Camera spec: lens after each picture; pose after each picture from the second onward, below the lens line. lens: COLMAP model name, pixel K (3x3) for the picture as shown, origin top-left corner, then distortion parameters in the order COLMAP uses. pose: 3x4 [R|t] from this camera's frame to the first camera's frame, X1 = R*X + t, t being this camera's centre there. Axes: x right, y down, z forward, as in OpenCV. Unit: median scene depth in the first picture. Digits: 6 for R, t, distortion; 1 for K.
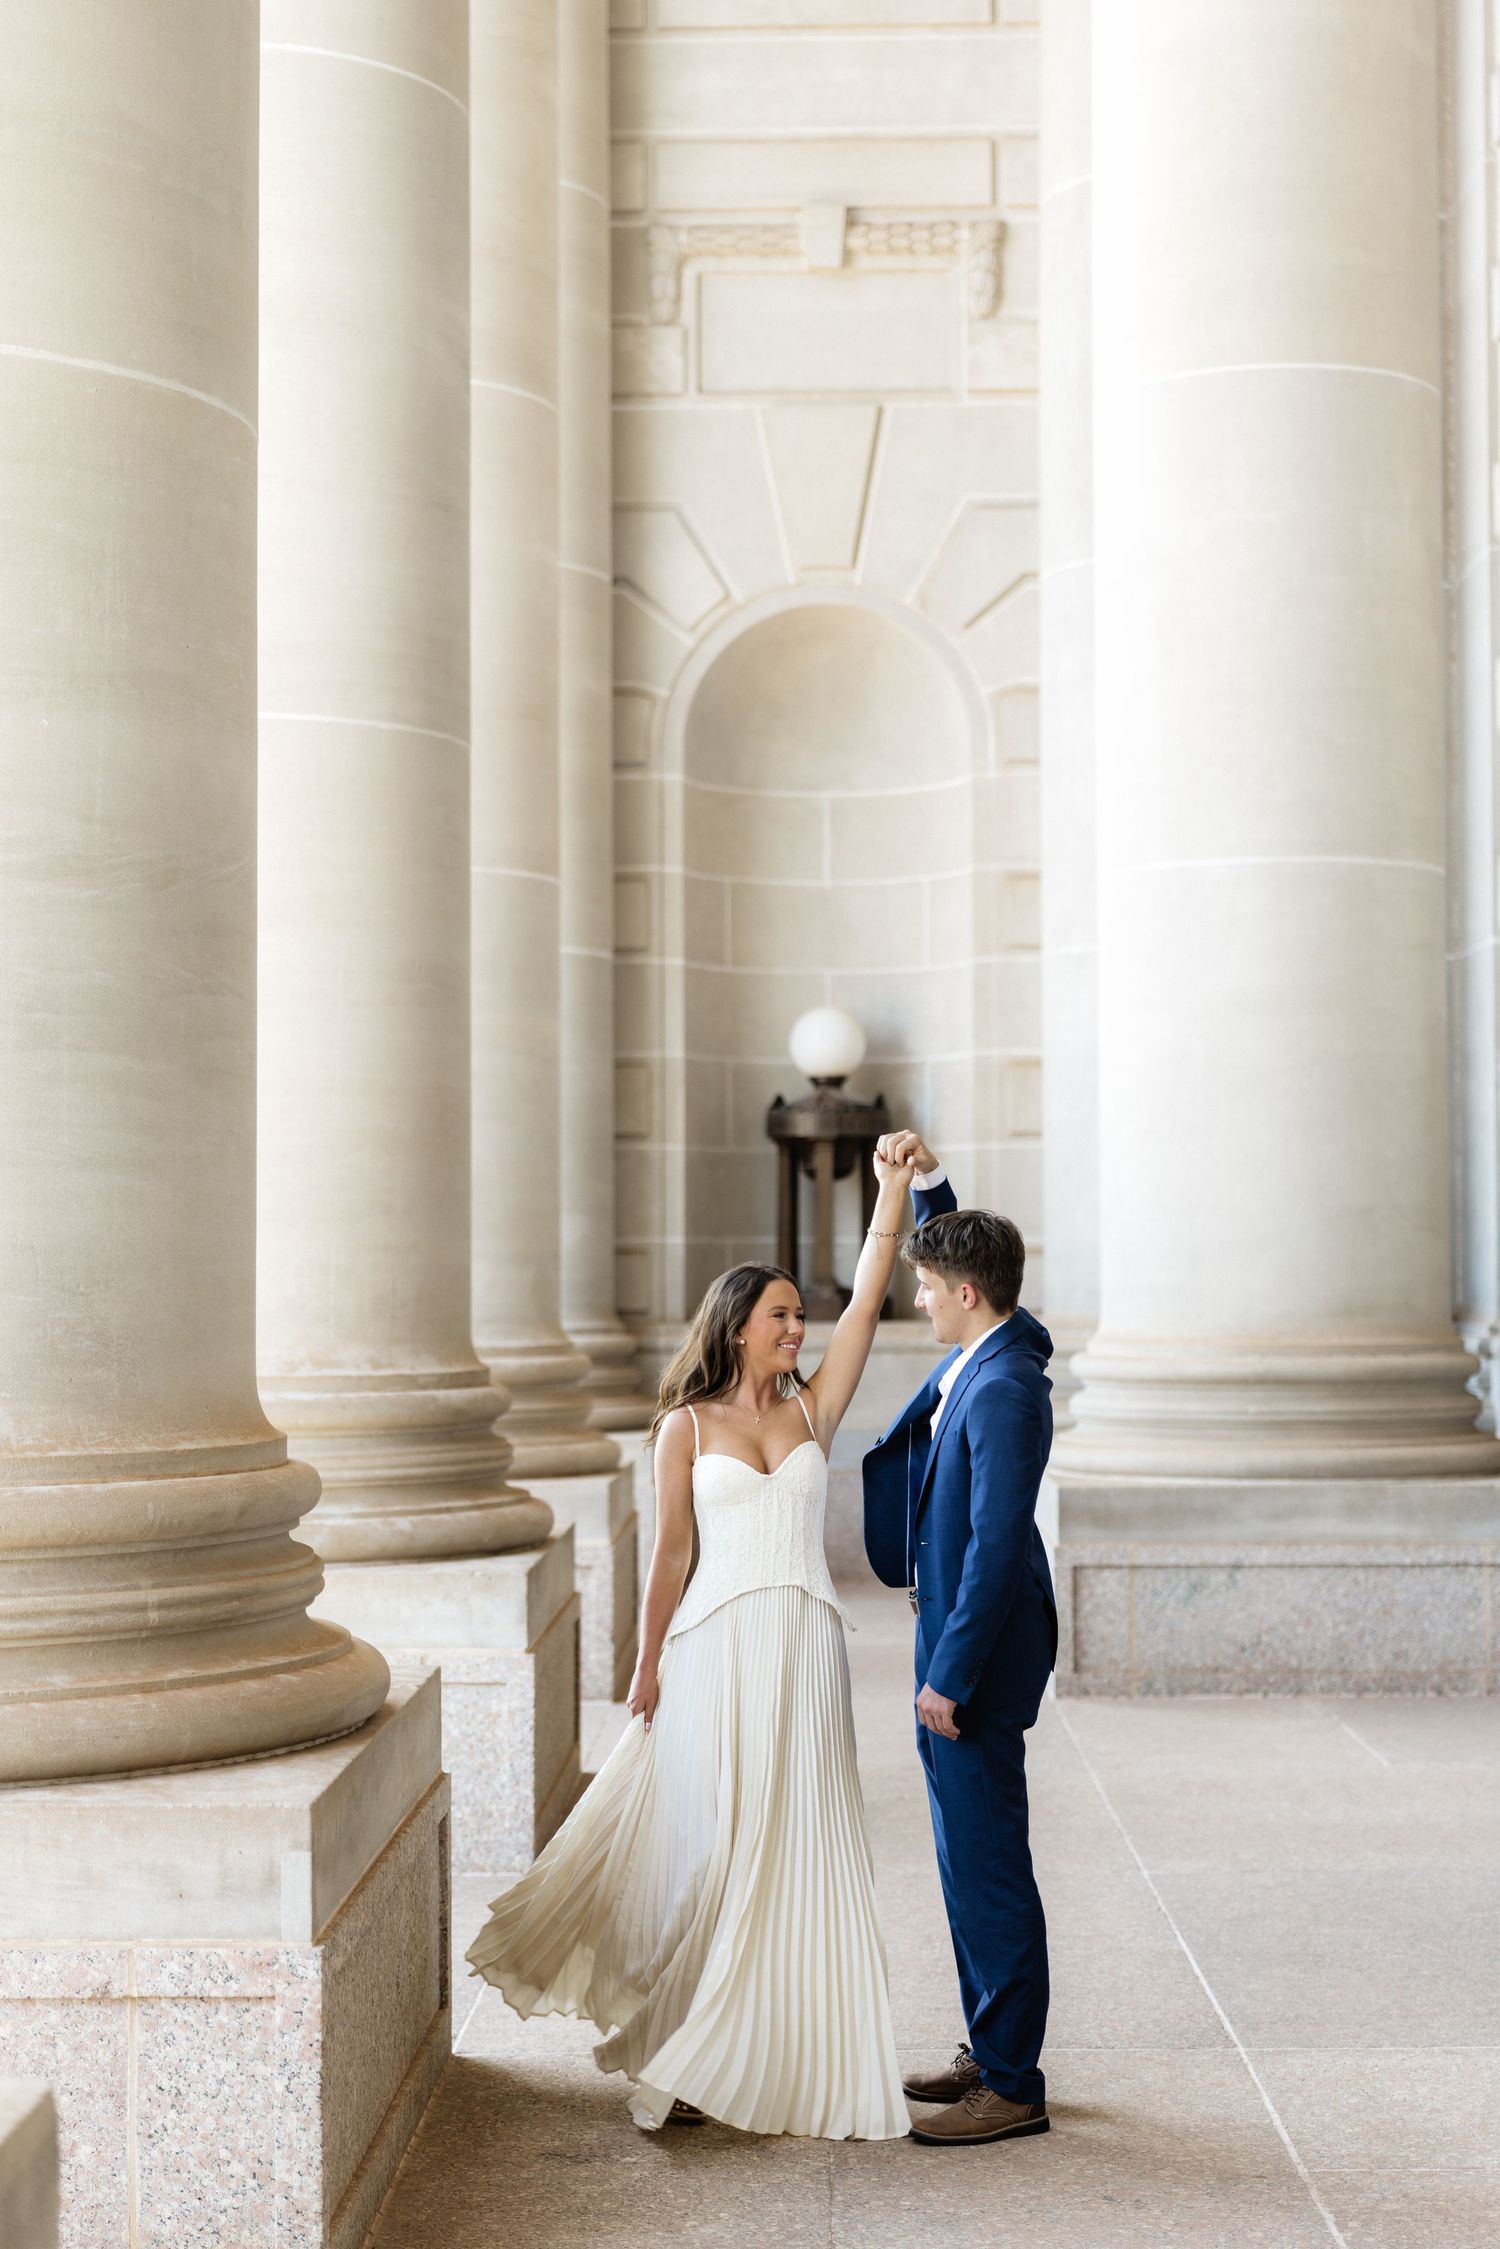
lens RADIAL K [[3443.8, 0, 751.8], [0, 3443.8, 1171.6], [0, 0, 1]] dist [-0.024893, -0.026062]
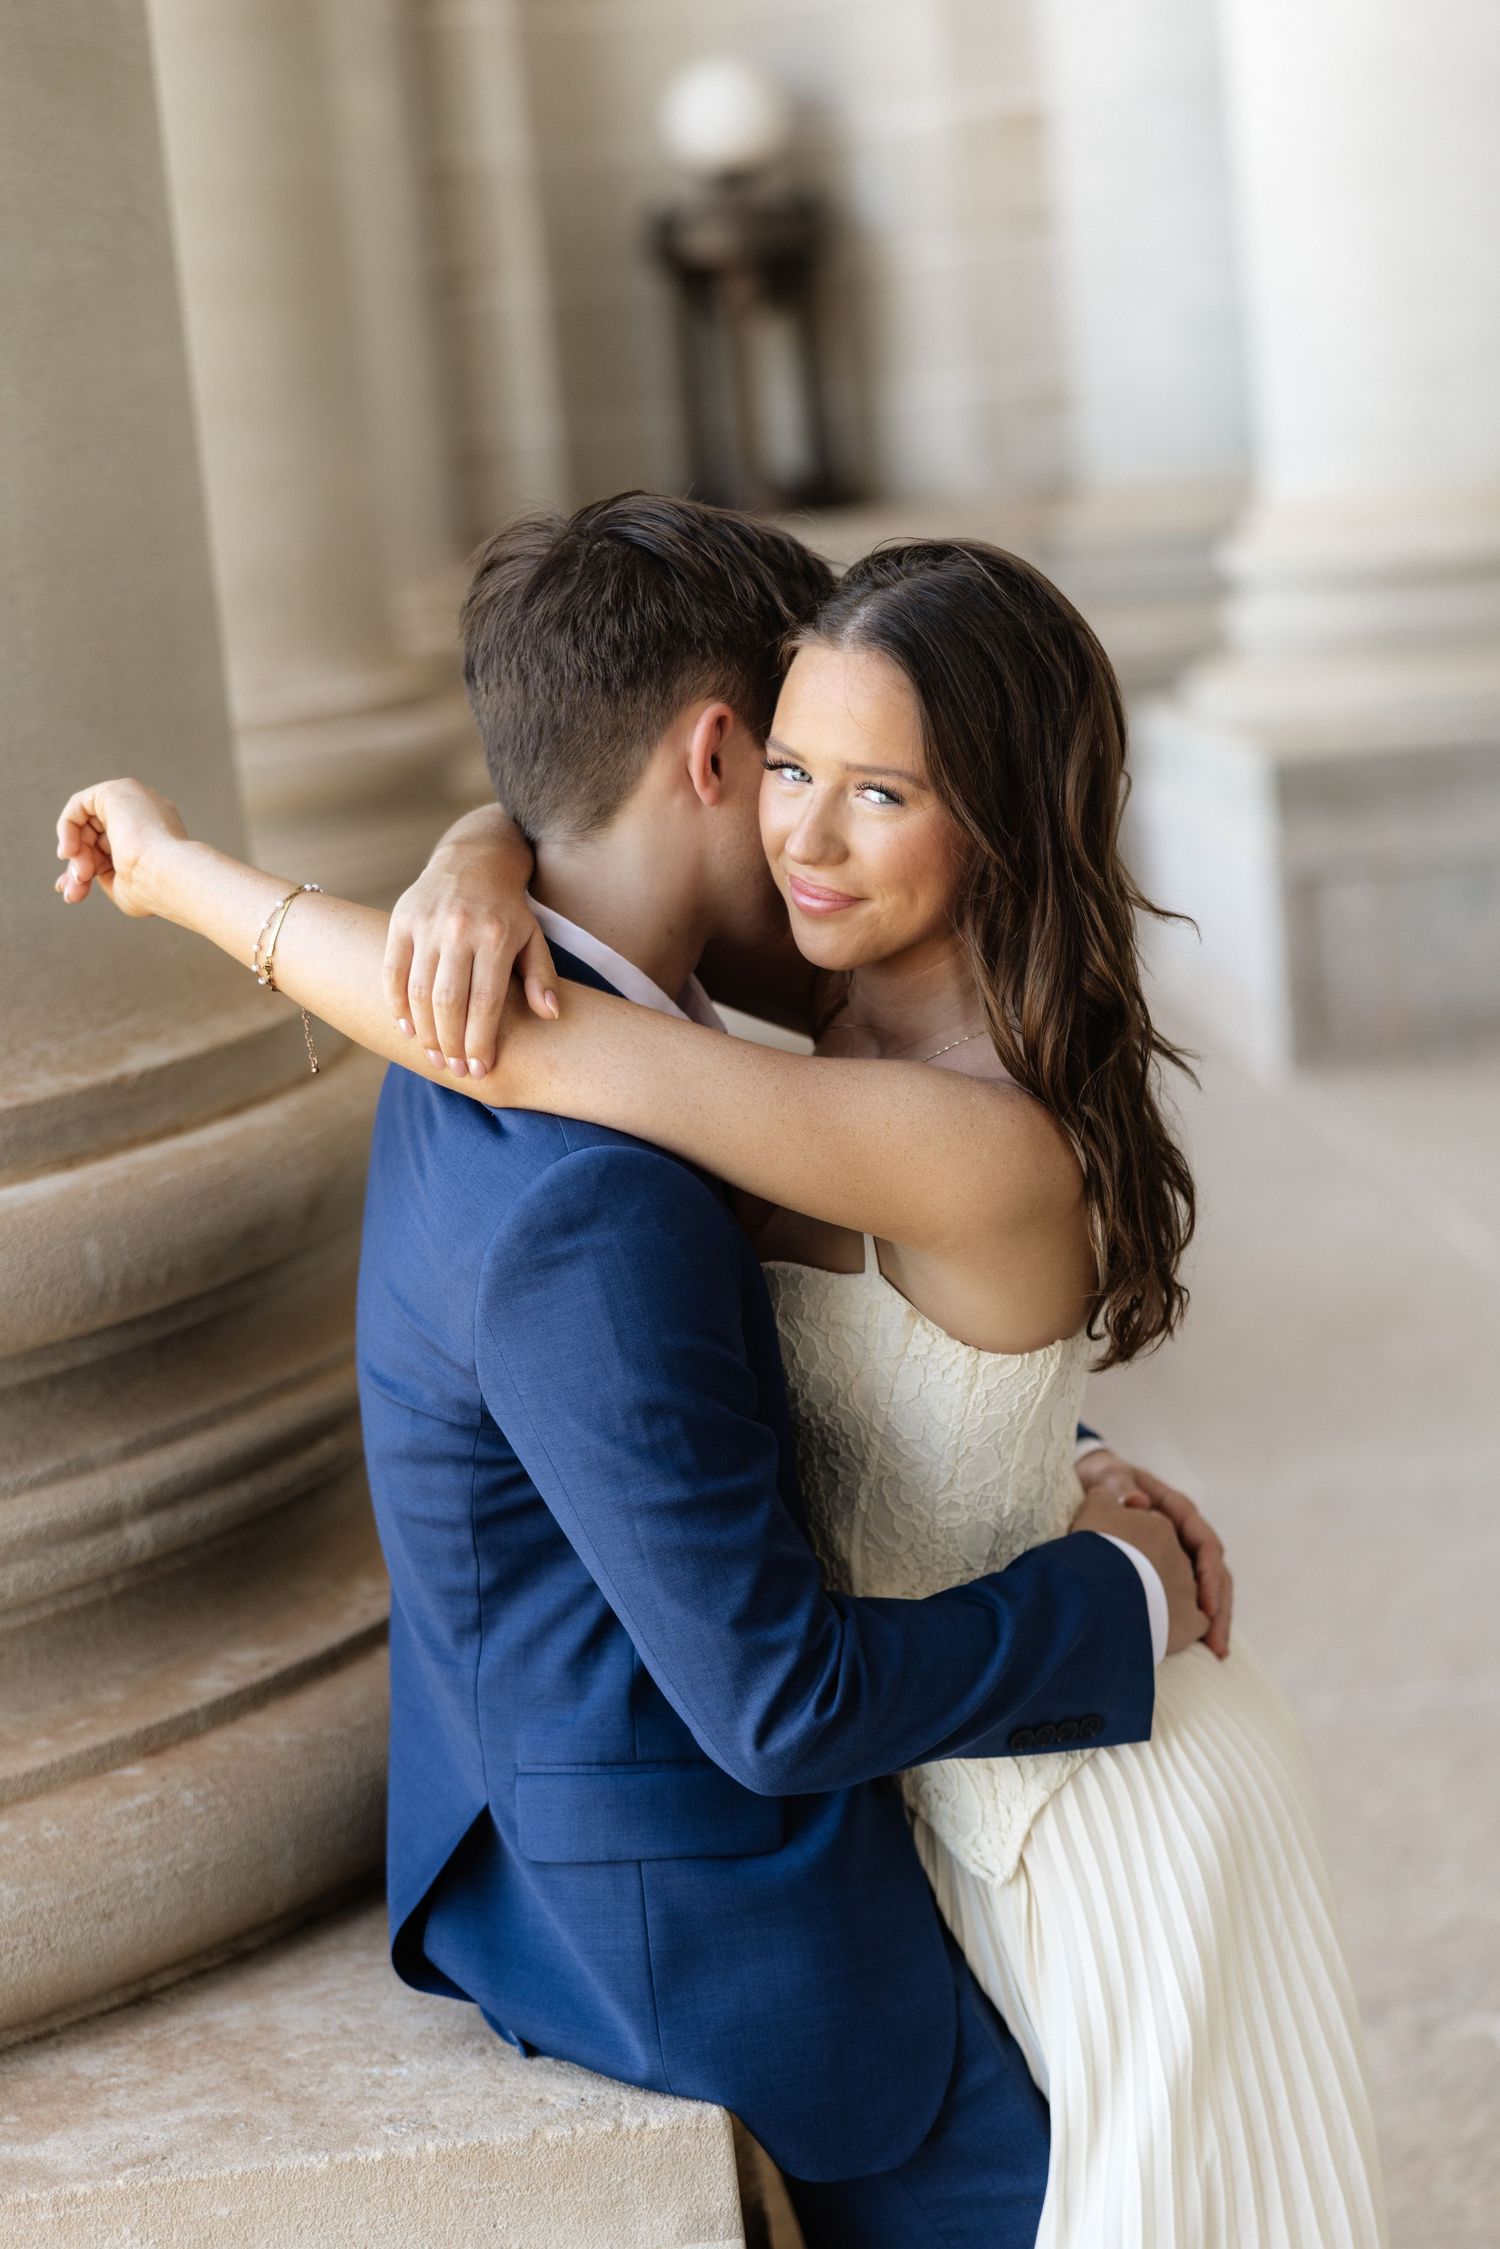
lens RADIAL K [[4142.2, 0, 750.0], [0, 4142.2, 1124.5], [0, 0, 1]] dist [0.006431, -0.322847]
pose [[0.992855, -0.107166, 0.052482, -0.054393], [0.095408, 0.977089, 0.190249, 0.002852], [-0.071668, -0.183882, 0.980332, 0.241403]]
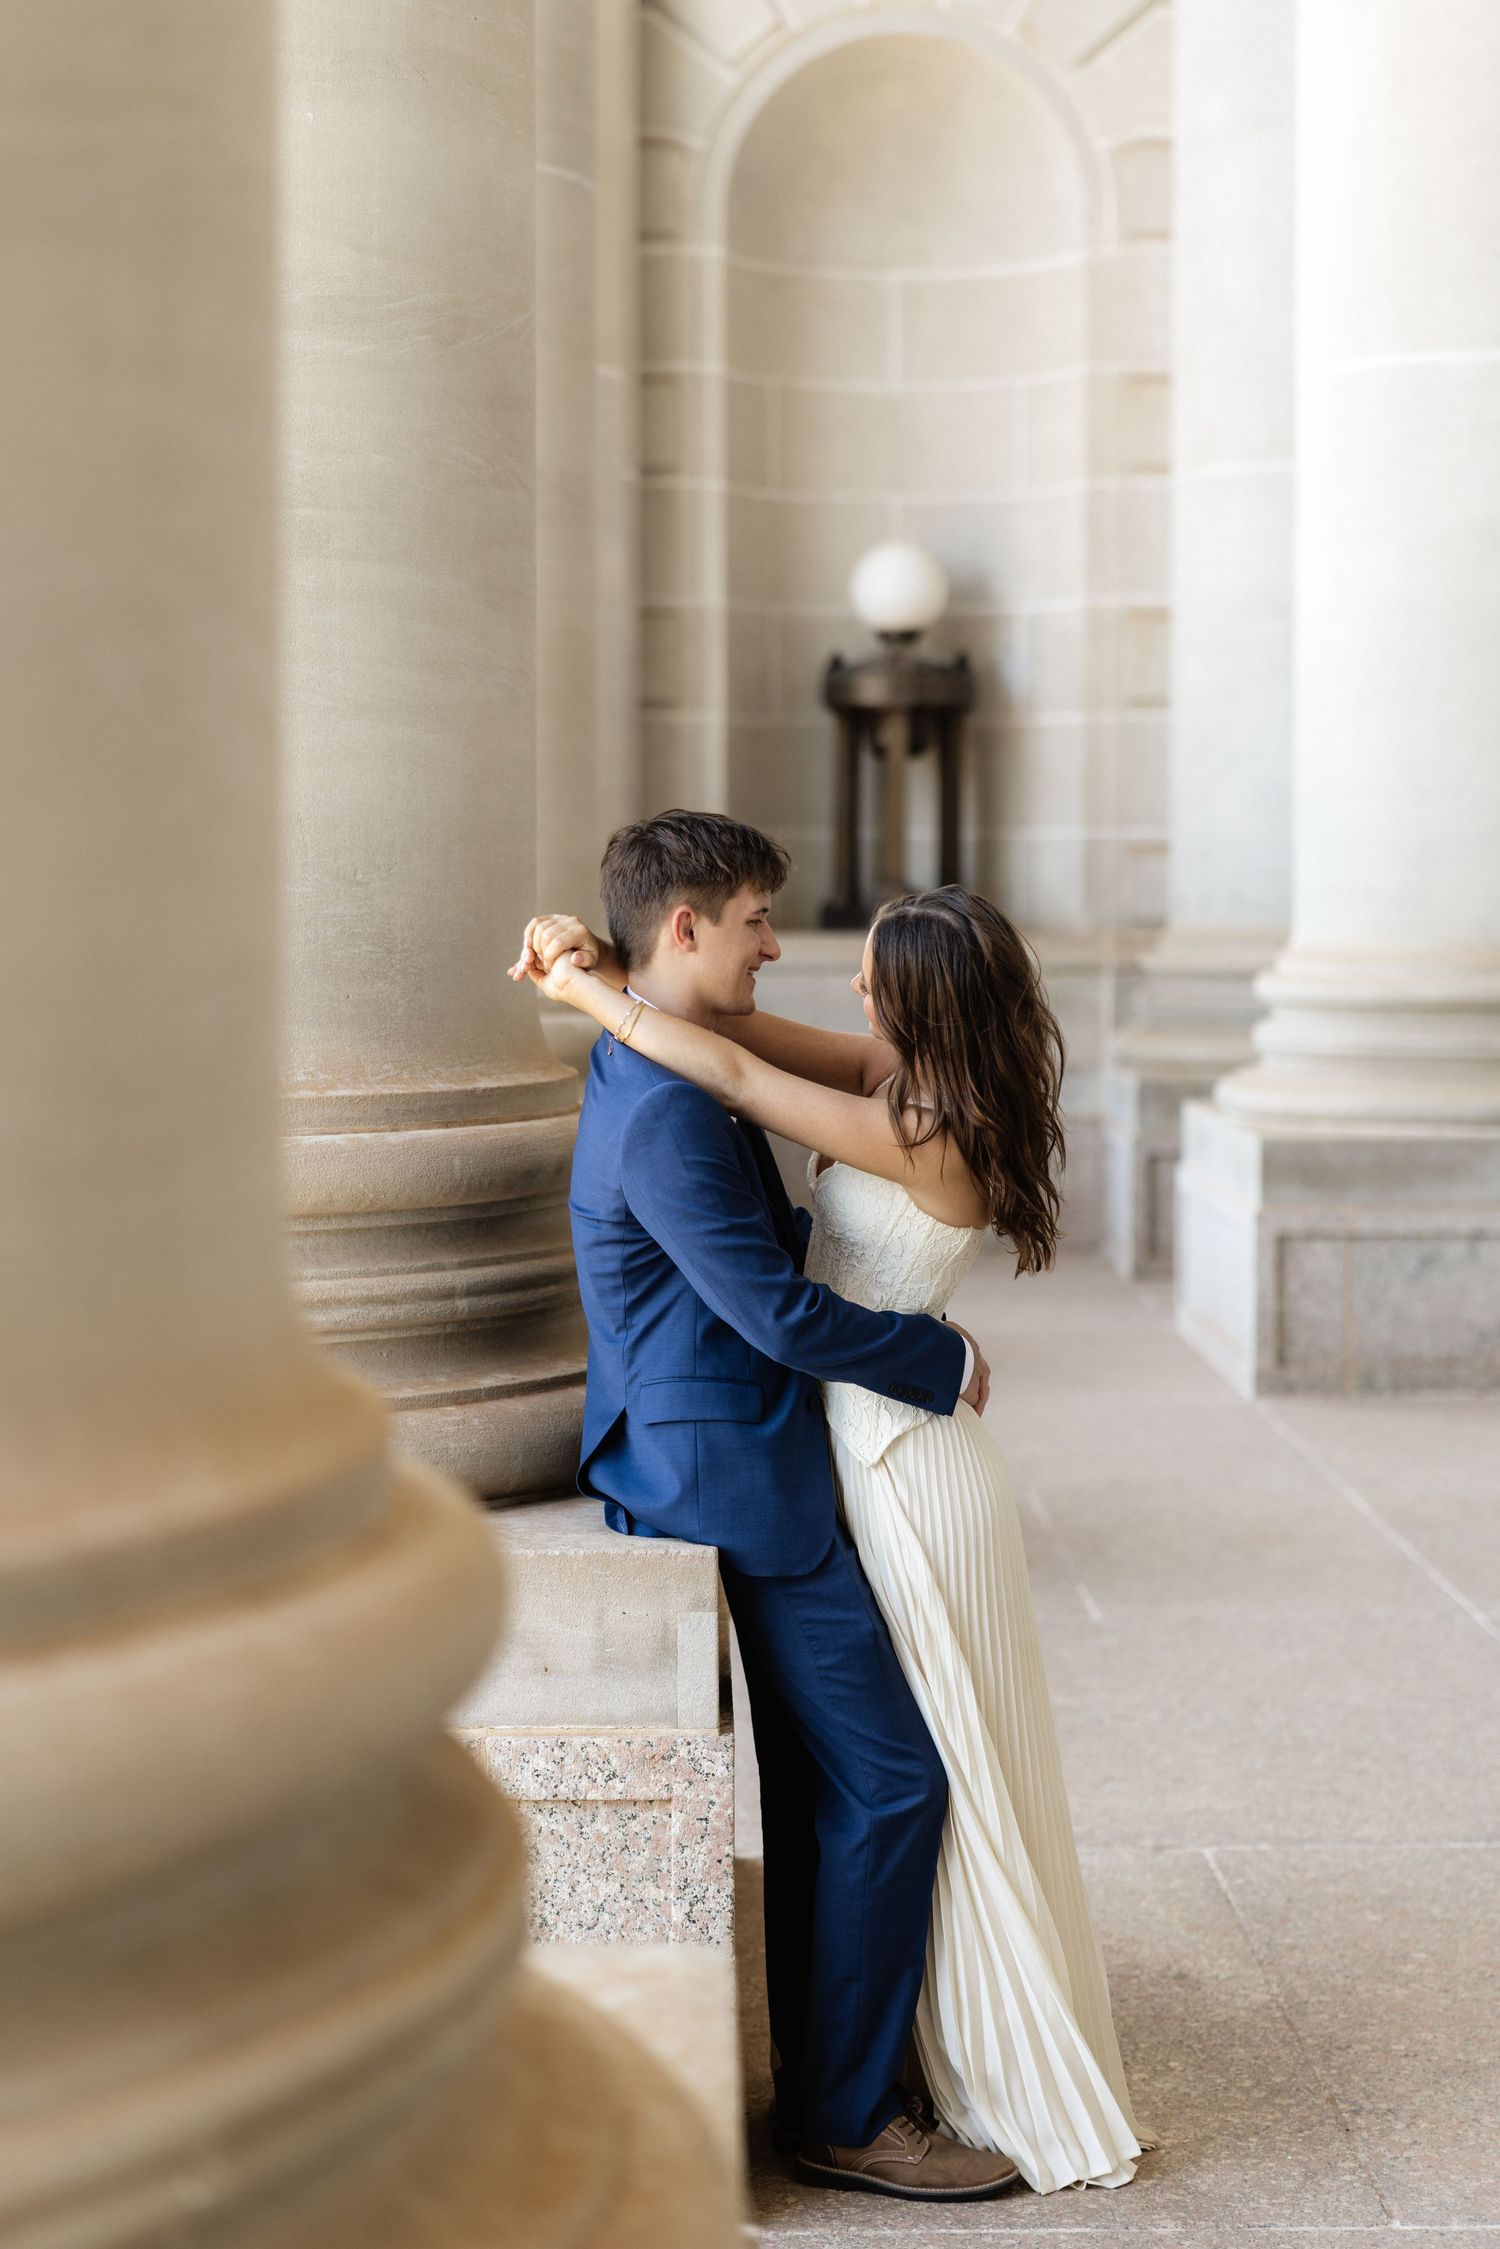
lens RADIAL K [[4142.2, 0, 750.0], [0, 4142.2, 1124.5], [0, 0, 1]] dist [0.006431, -0.322847]
pose [[0.999598, 0.001514, 0.028326, -0.058310], [-0.004010, 0.996089, 0.088270, 0.003327], [-0.028082, -0.088348, 0.995694, 0.036532]]
